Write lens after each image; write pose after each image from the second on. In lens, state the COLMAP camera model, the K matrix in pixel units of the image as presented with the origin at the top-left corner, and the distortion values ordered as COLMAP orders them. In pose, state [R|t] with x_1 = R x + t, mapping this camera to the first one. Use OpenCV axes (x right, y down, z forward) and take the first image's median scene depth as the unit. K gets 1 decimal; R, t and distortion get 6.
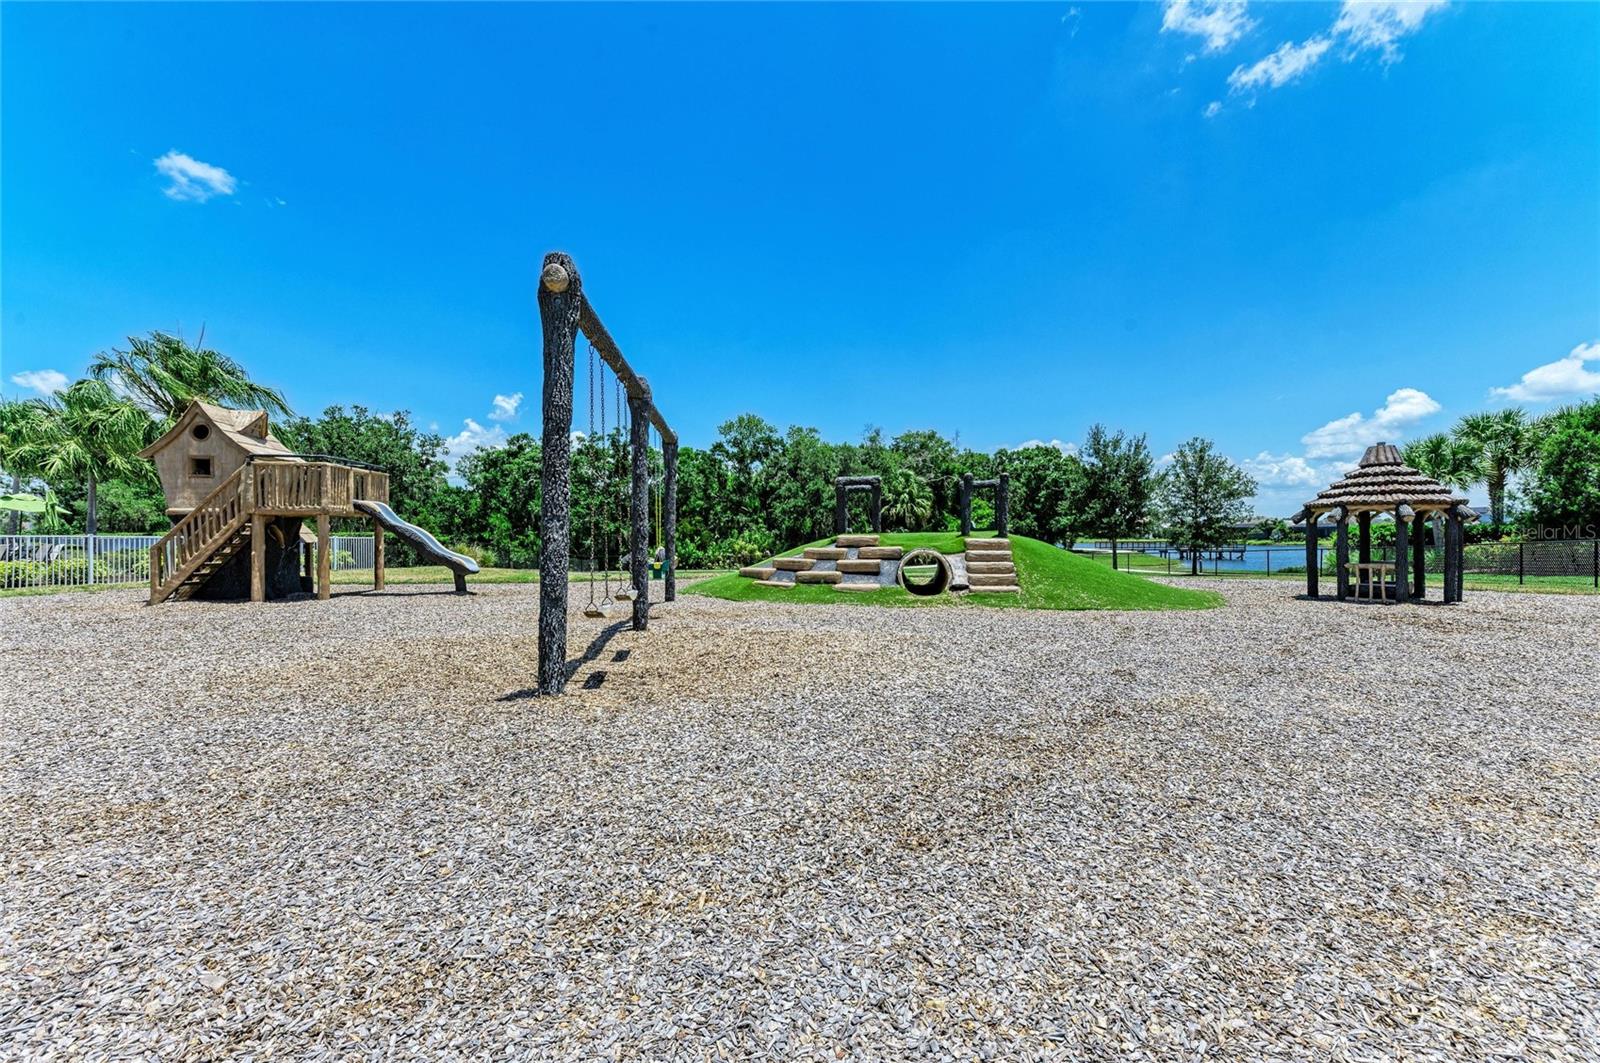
lens RADIAL K [[685.2, 0, 802.1], [0, 685.2, 527.3], [0, 0, 1]] dist [-0.003420, -0.000150]
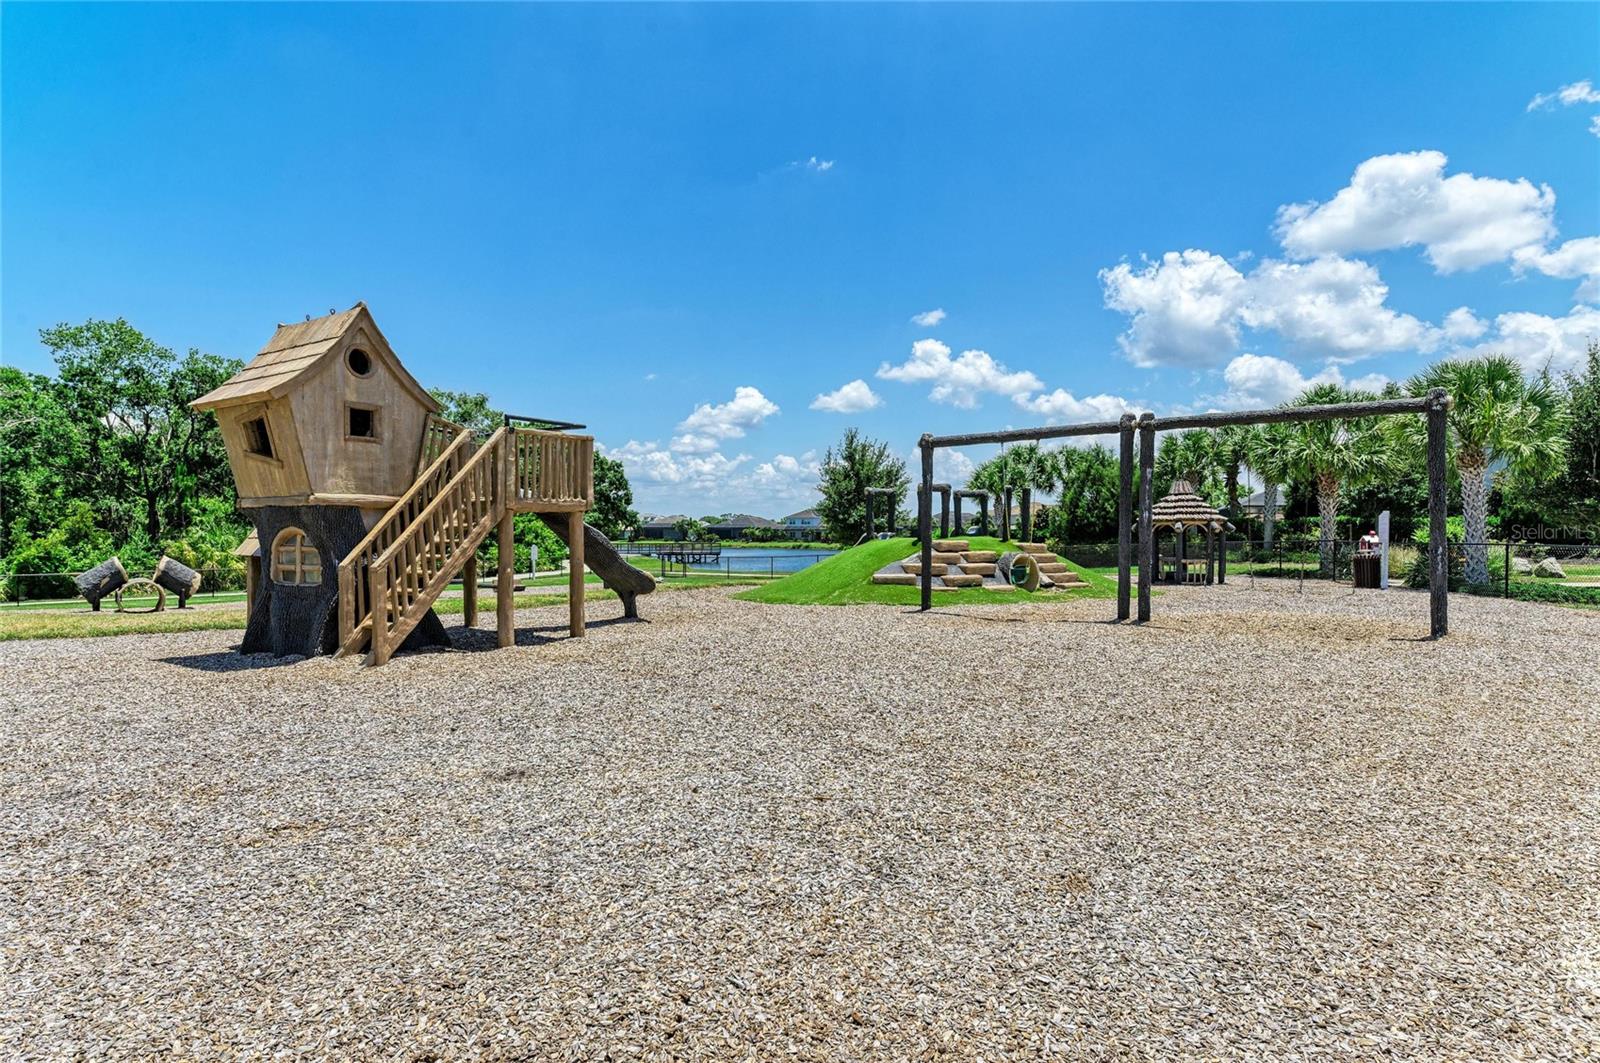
lens RADIAL K [[935.3, 0, 803.2], [0, 935.3, 535.8], [0, 0, 1]] dist [-0.000732, 0.000131]
pose [[0.697007, 0.002096, 0.717061, -1.185300], [-0.010441, 0.999919, 0.007226, -0.003222], [-0.716988, -0.012523, 0.696973, 0.185222]]
